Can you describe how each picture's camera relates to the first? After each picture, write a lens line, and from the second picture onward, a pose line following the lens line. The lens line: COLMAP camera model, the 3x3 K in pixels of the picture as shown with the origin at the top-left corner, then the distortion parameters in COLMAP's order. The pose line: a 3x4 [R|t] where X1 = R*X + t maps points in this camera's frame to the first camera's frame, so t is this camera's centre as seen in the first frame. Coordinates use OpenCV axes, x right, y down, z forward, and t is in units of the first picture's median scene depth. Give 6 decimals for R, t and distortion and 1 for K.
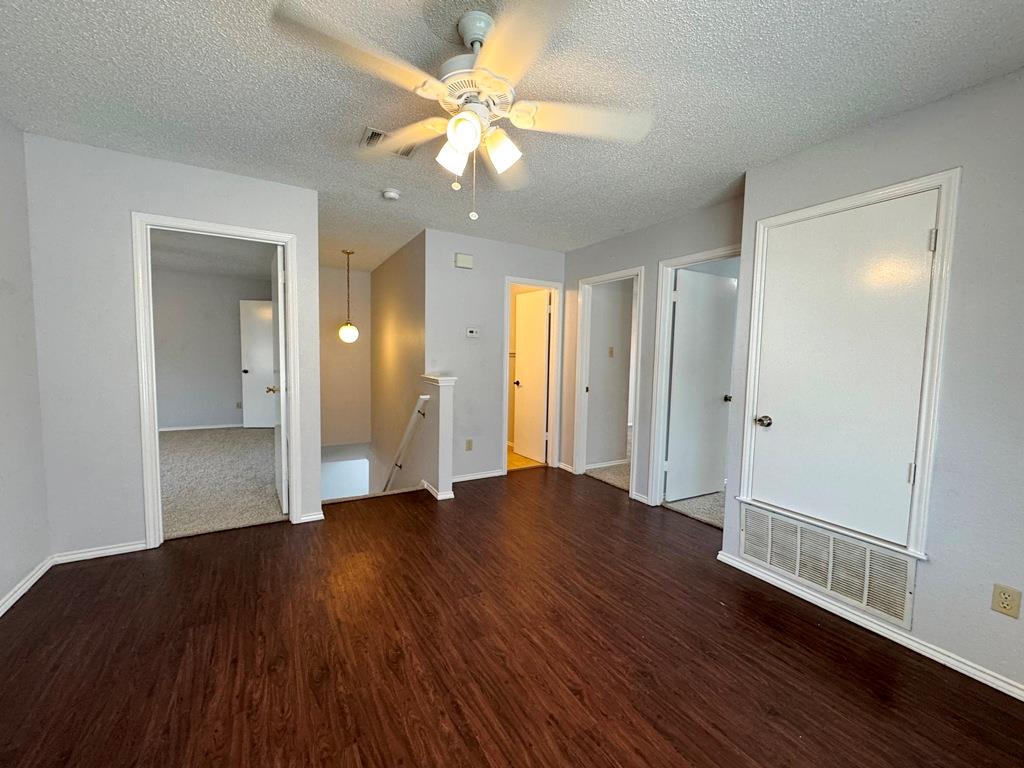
lens RADIAL K [[411.3, 0, 512.8], [0, 411.3, 384.6], [0, 0, 1]] dist [-0.002023, 0.000185]
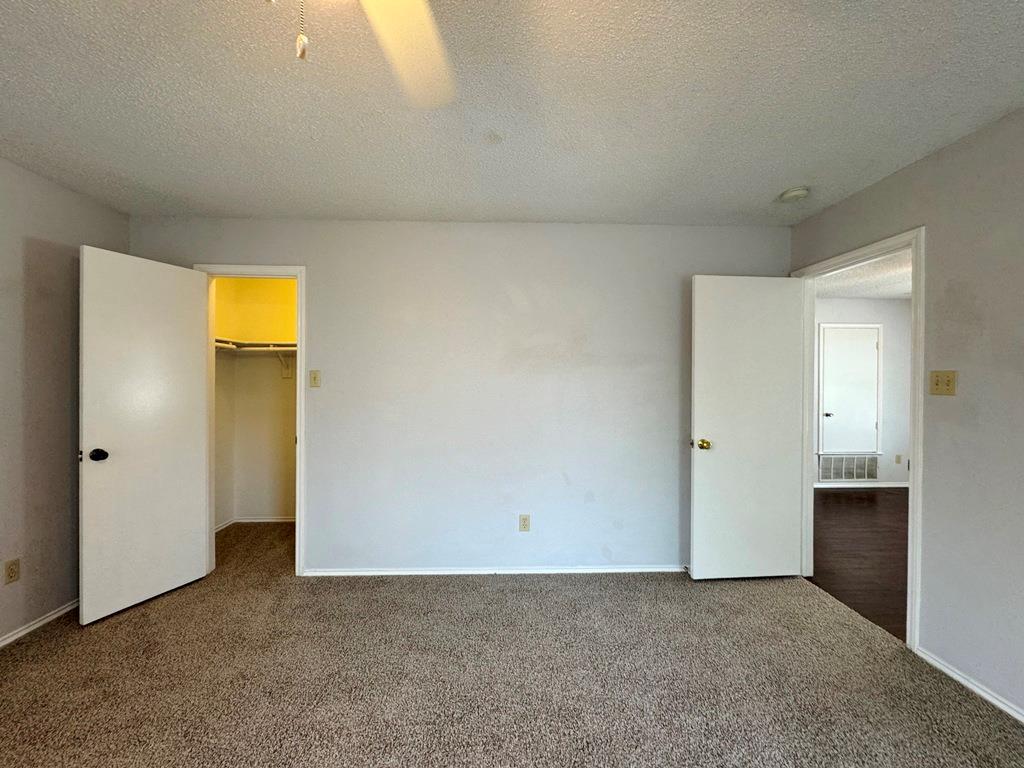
lens RADIAL K [[411.3, 0, 521.0], [0, 411.3, 387.0], [0, 0, 1]] dist [-0.002023, 0.000185]
pose [[0.473141, -0.027960, 0.880543, -1.447361], [0.069595, 0.997559, -0.005720, -0.111559], [-0.878233, 0.063988, 0.473932, 0.961354]]
